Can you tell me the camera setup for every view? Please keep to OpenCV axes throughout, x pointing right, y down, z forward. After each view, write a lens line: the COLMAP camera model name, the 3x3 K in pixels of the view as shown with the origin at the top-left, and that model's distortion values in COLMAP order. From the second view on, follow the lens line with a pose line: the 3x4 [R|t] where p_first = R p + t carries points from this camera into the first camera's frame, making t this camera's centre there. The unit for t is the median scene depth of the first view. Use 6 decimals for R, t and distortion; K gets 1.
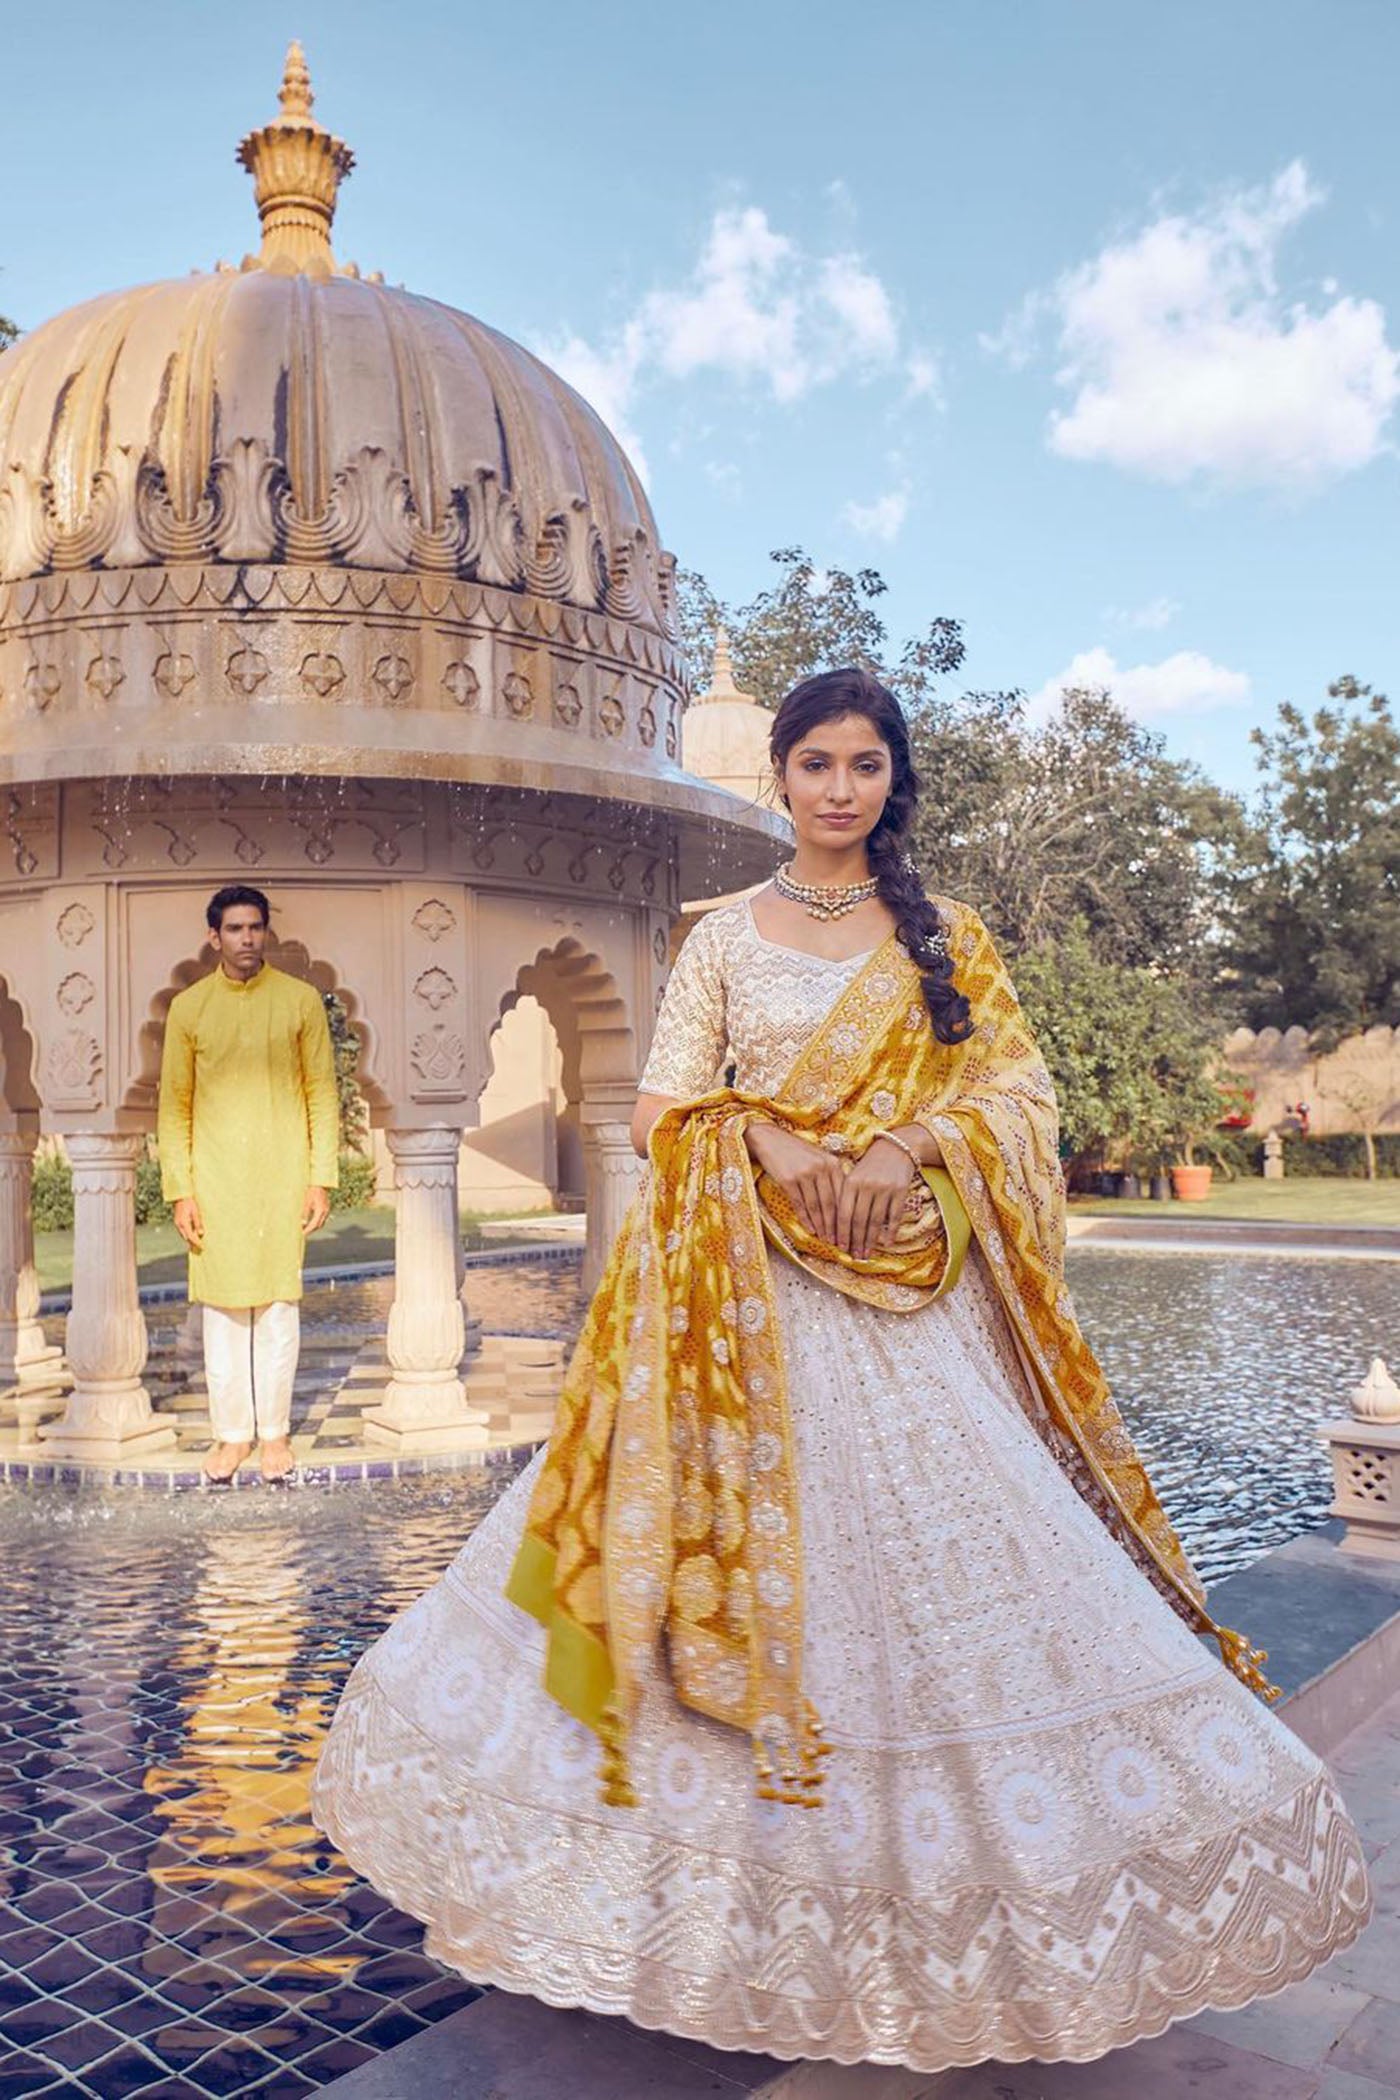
lens RADIAL K [[1980.7, 0, 637.5], [0, 1980.7, 1071.9], [0, 0, 1]] dist [-0.008002, -0.013914]
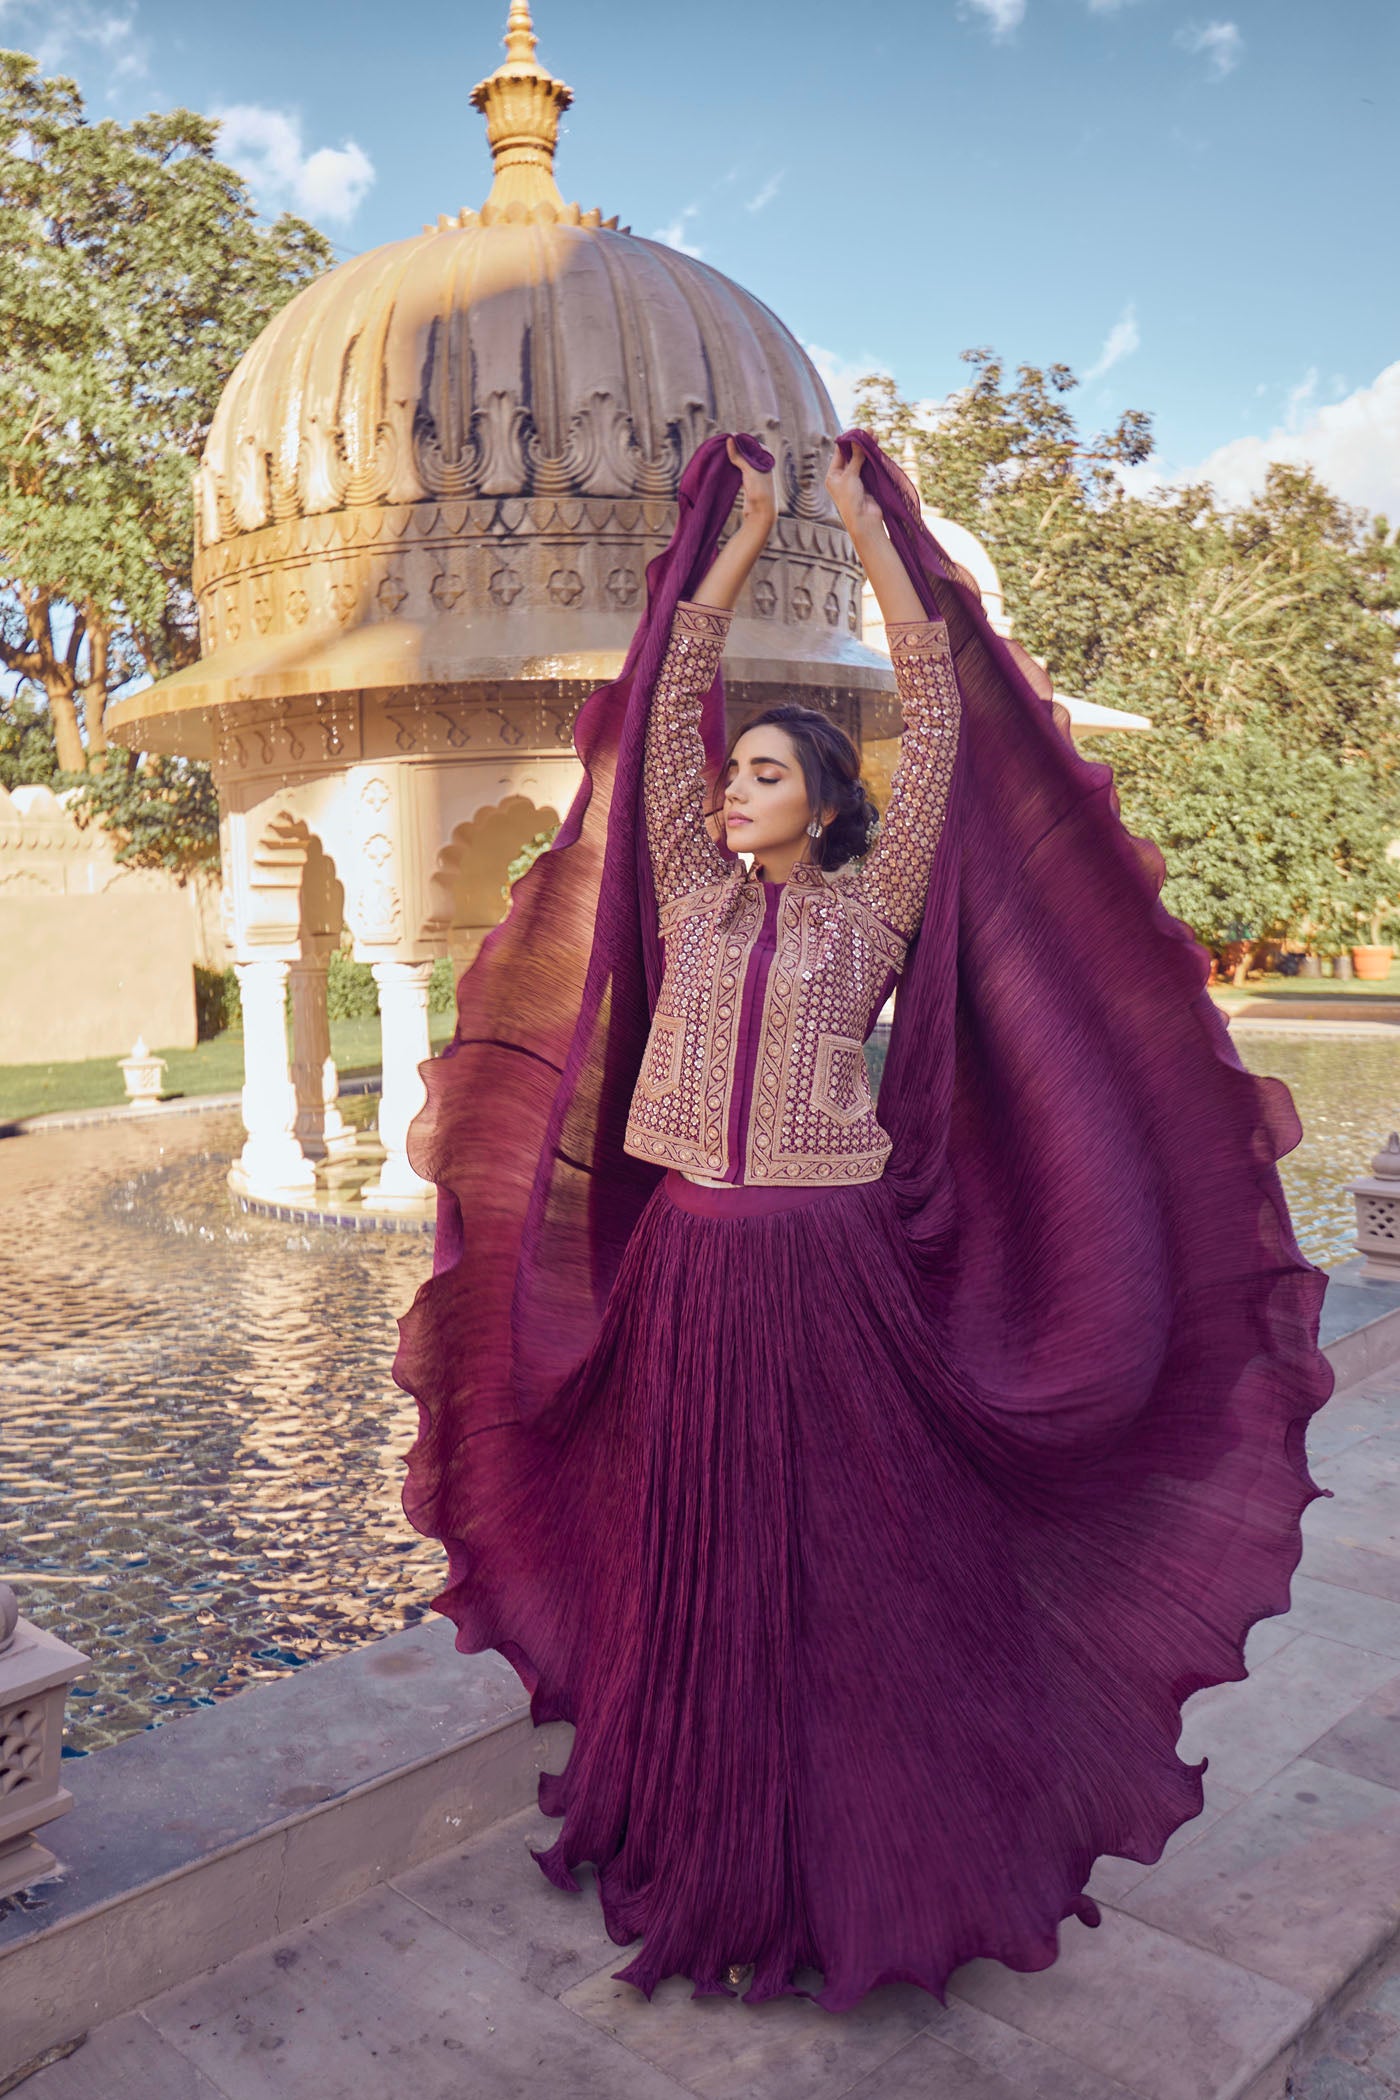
lens RADIAL K [[1980.7, 0, 637.5], [0, 1980.7, 1071.9], [0, 0, 1]] dist [-0.008002, -0.013914]
pose [[0.994786, -0.006602, -0.101771, 0.008260], [0.018168, 0.993413, 0.113141, -0.037199], [0.100353, -0.114400, 0.988353, -0.234561]]
